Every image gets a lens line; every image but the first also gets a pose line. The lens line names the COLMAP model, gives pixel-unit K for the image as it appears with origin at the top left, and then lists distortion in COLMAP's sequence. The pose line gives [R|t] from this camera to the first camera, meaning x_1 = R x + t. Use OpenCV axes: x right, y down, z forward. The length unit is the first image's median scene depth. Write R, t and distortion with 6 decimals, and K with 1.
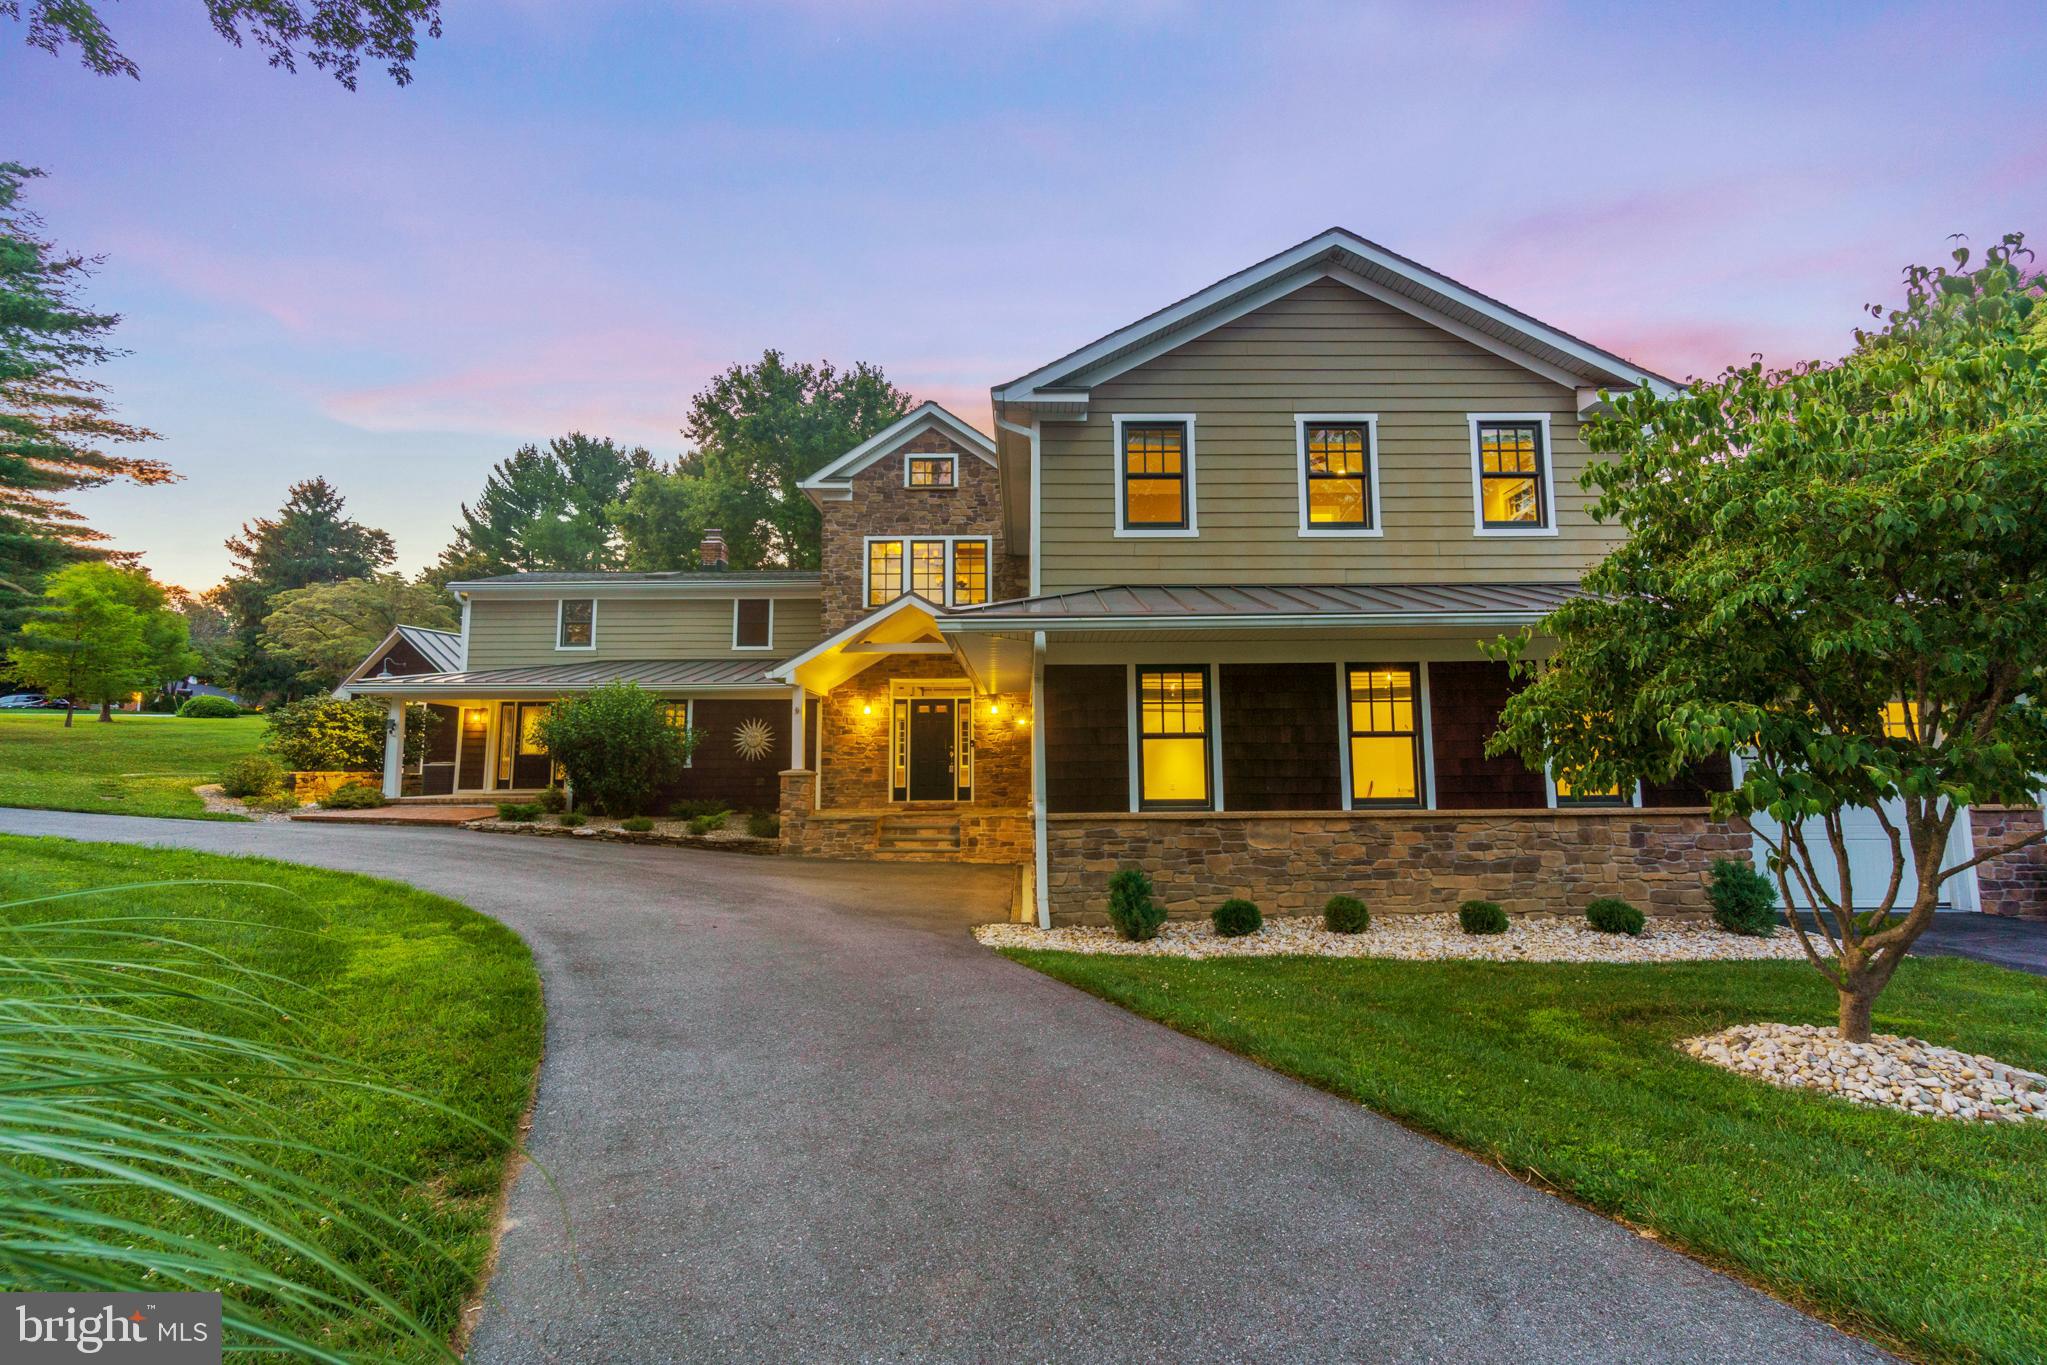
lens RADIAL K [[912.3, 0, 1024.5], [0, 912.3, 665.4], [0, 0, 1]] dist [0.015548, -0.000120]
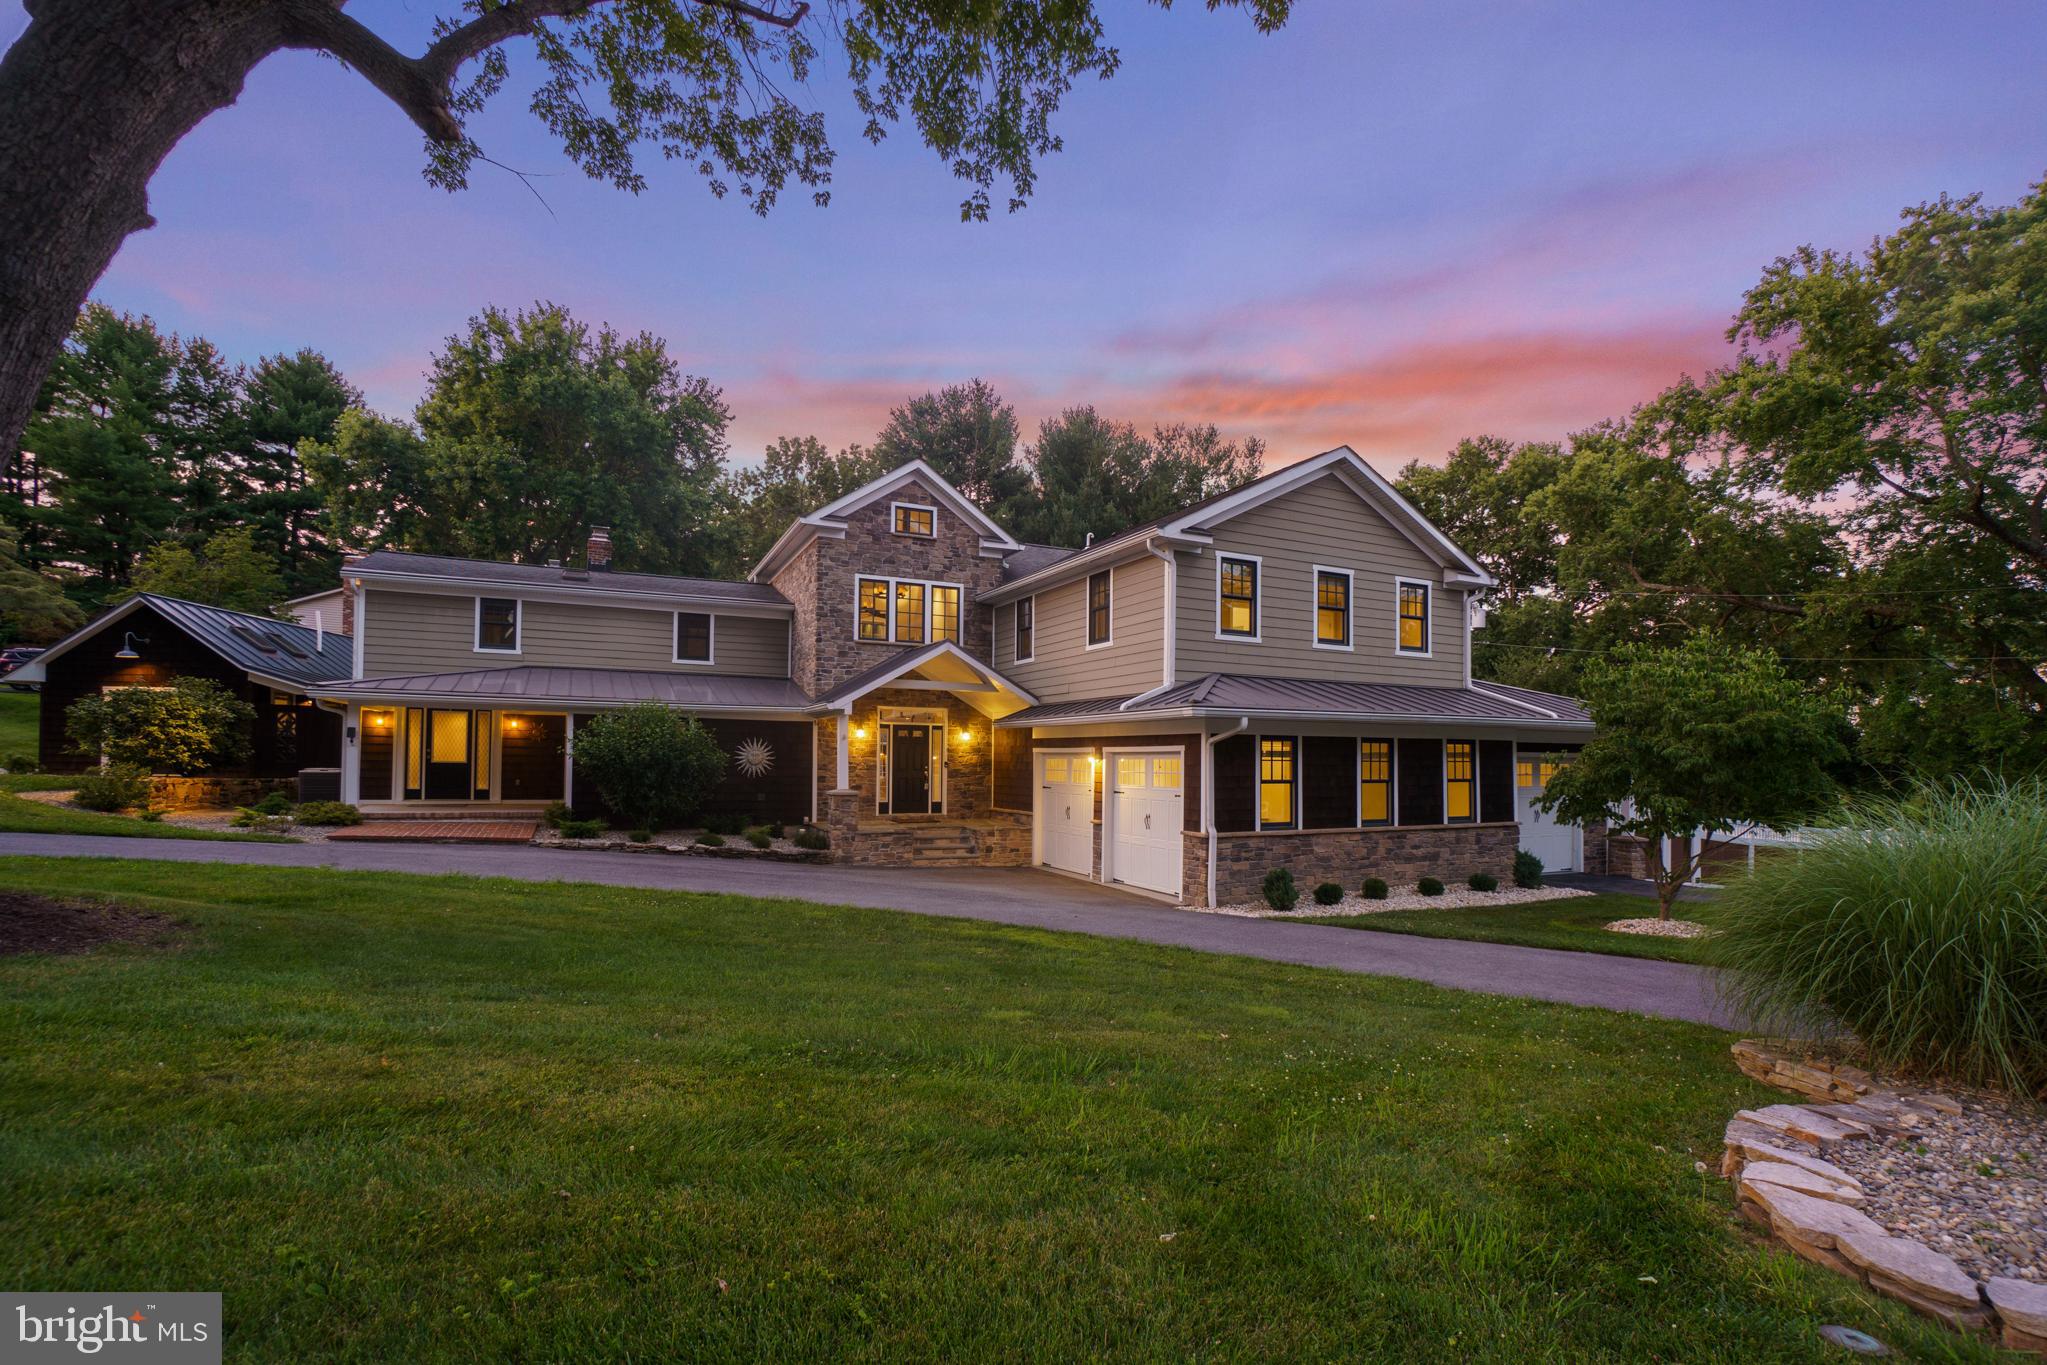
lens RADIAL K [[981.0, 0, 1028.4], [0, 981.0, 720.2], [0, 0, 1]] dist [-0.038173, 0.000565]
pose [[0.895735, 0.034816, 0.443224, -0.522766], [-0.068324, 0.995866, 0.059852, -0.053260], [-0.439308, -0.083894, 0.894411, -0.159033]]
